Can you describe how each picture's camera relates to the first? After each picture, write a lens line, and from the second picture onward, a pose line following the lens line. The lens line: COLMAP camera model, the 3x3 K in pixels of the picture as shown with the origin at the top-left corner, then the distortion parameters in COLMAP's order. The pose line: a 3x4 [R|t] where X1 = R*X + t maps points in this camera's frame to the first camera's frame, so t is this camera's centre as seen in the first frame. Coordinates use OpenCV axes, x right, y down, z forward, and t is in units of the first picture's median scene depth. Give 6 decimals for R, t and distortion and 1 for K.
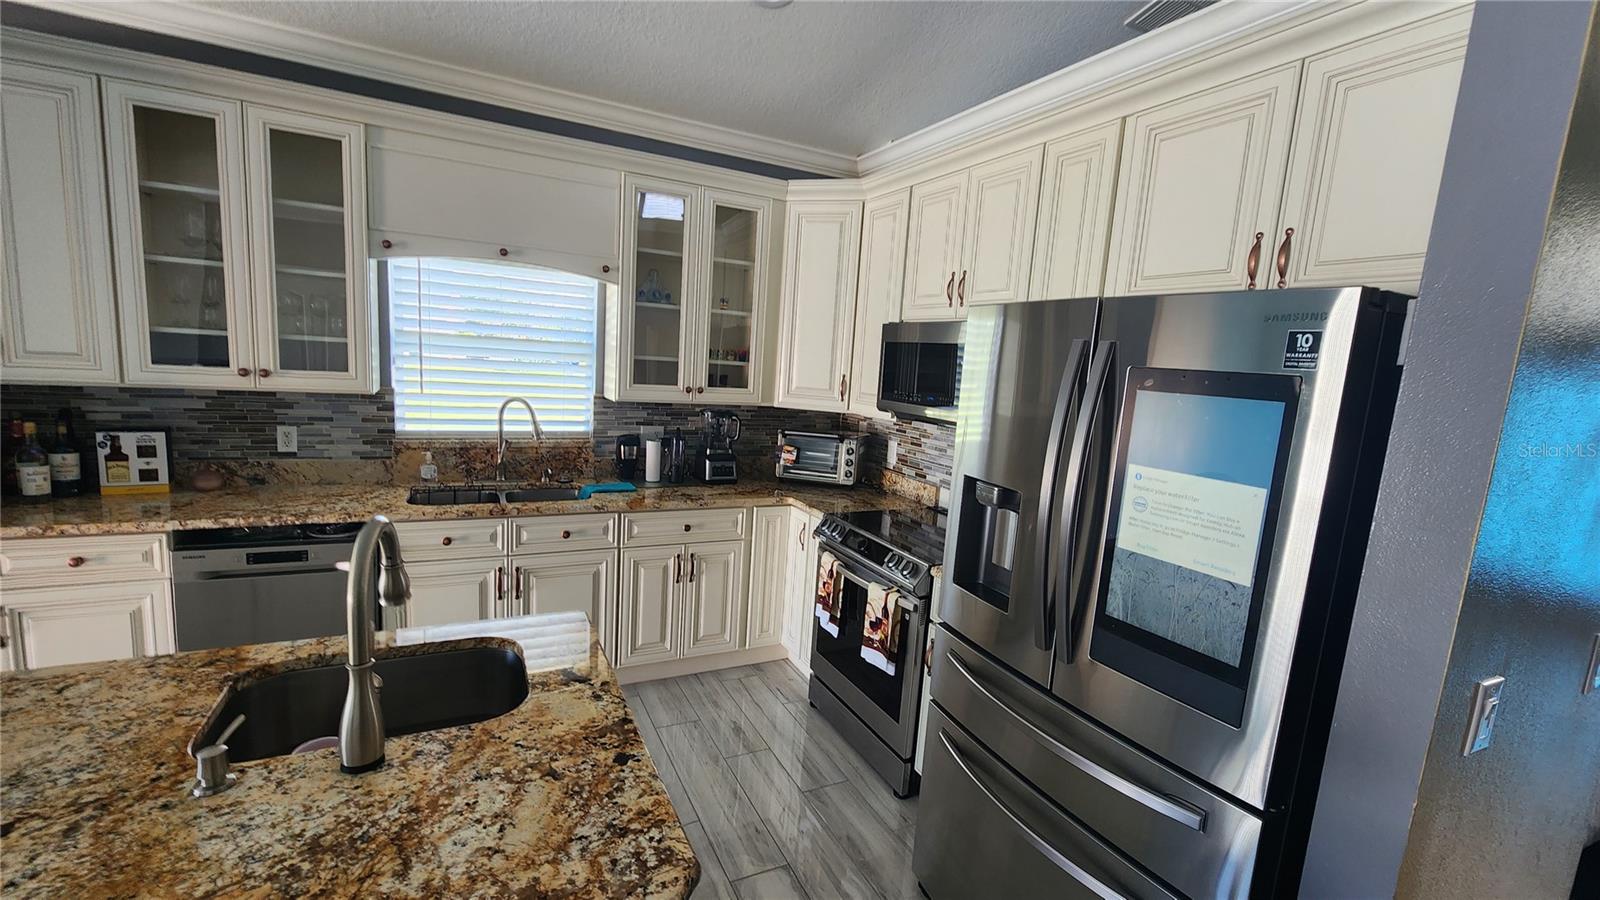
lens RADIAL K [[659.8, 0, 803.4], [0, 659.8, 450.5], [0, 0, 1]] dist [-0.000329, 0.000588]
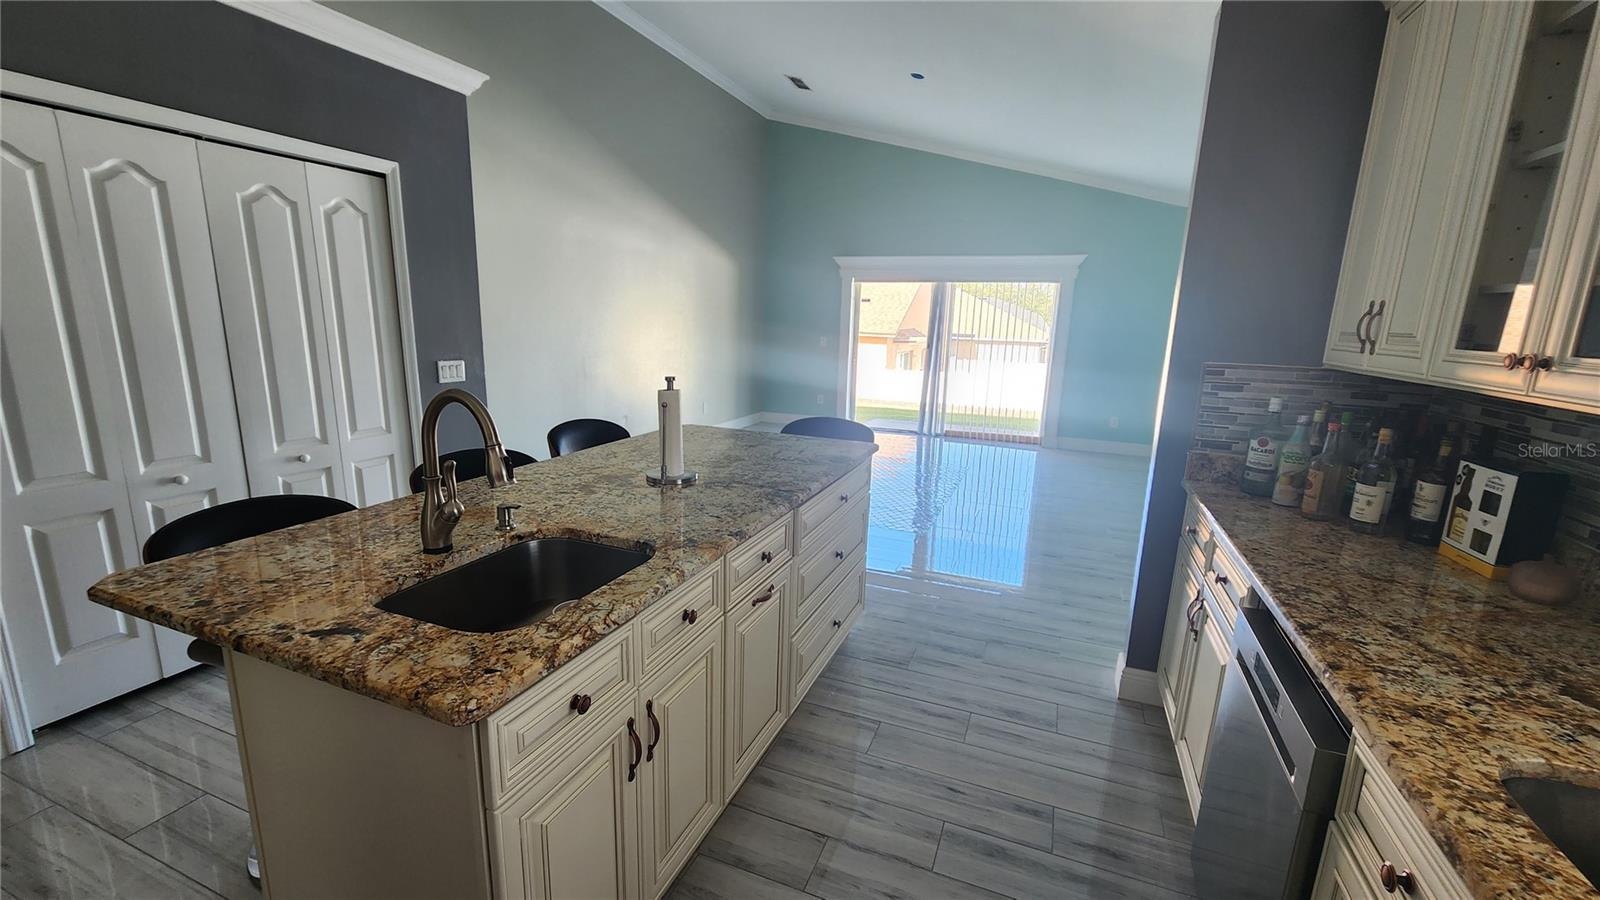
lens RADIAL K [[659.8, 0, 790.1], [0, 659.8, 462.1], [0, 0, 1]] dist [-0.000329, 0.000588]
pose [[-0.754942, 0.054314, -0.653539, -0.117570], [-0.166702, 0.947935, 0.271347, -0.077953], [0.634251, 0.313798, -0.706581, 0.881788]]
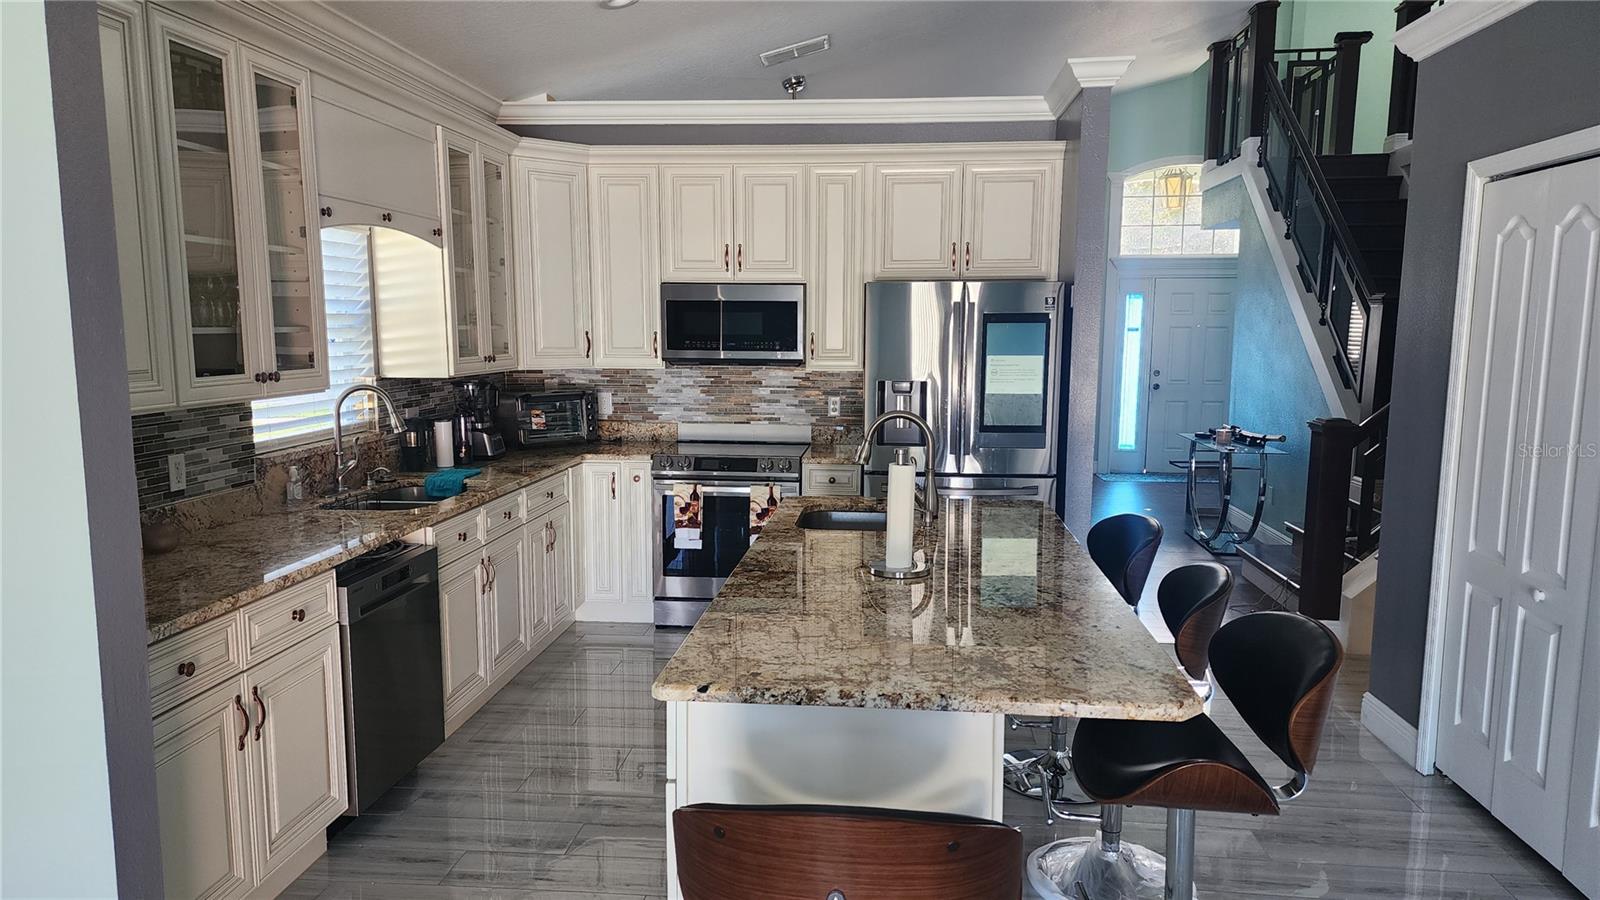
lens RADIAL K [[1064.7, 0, 792.9], [0, 1064.7, 463.2], [0, 0, 1]] dist [0.076187, -0.014424]
pose [[0.537178, -0.174797, 0.825158, -1.373292], [0.148866, 0.982581, 0.111233, -0.058221], [-0.830228, 0.063085, 0.553843, -0.213399]]
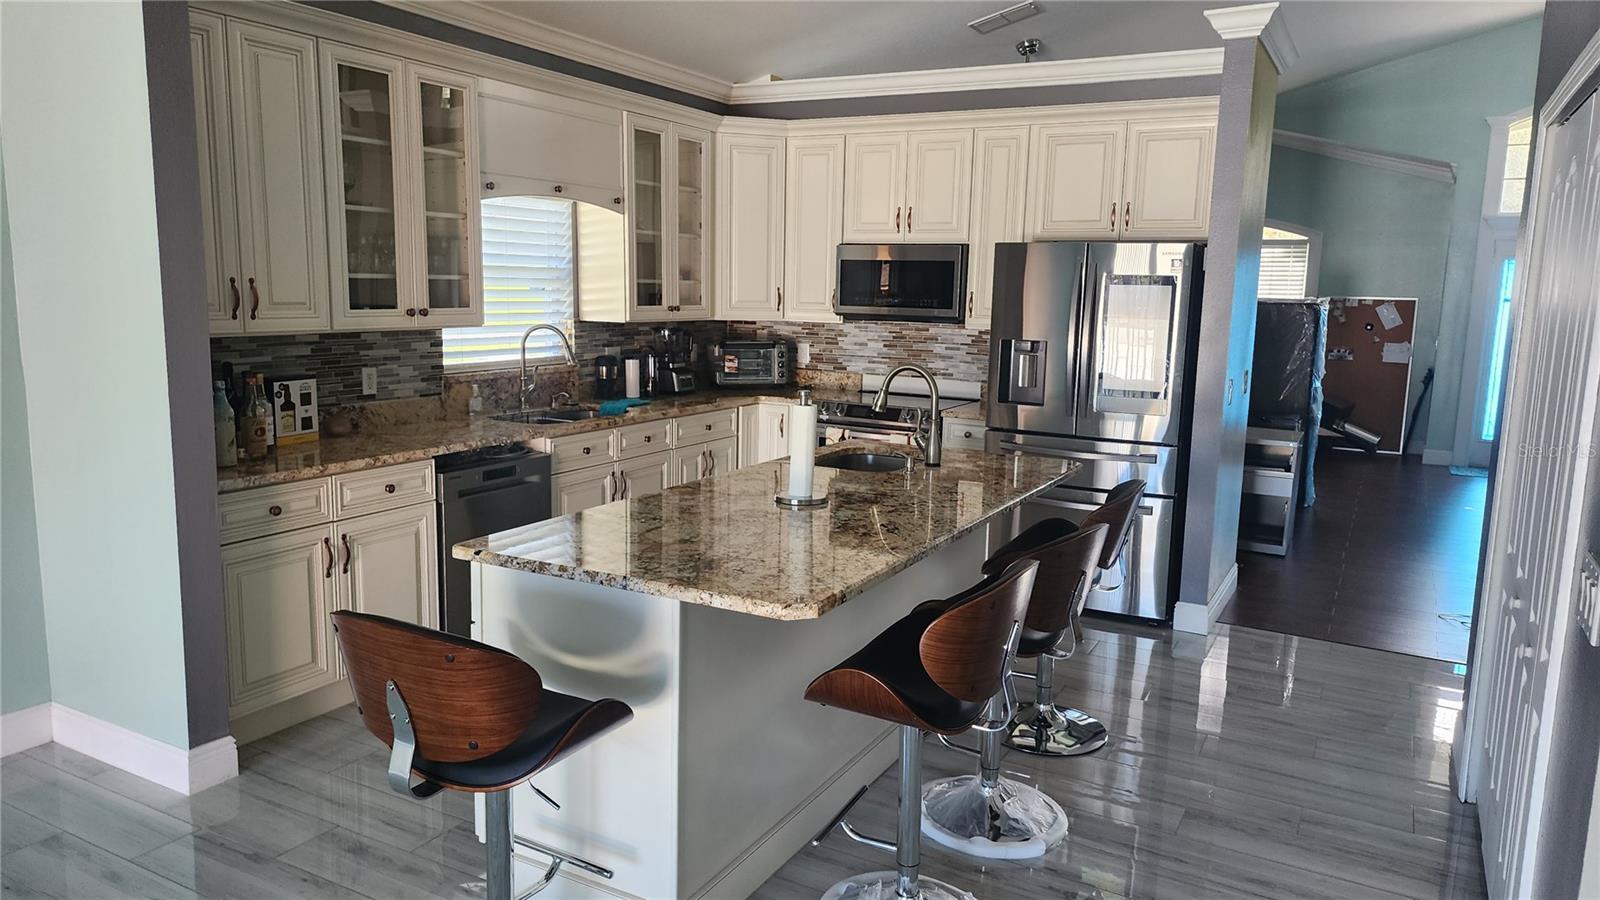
lens RADIAL K [[1064.7, 0, 806.6], [0, 1064.7, 436.9], [0, 0, 1]] dist [0.076187, -0.014424]
pose [[0.823181, -0.129854, 0.552730, -1.120098], [0.109898, 0.991526, 0.069269, 0.024640], [-0.557041, 0.003724, 0.830477, -0.672775]]
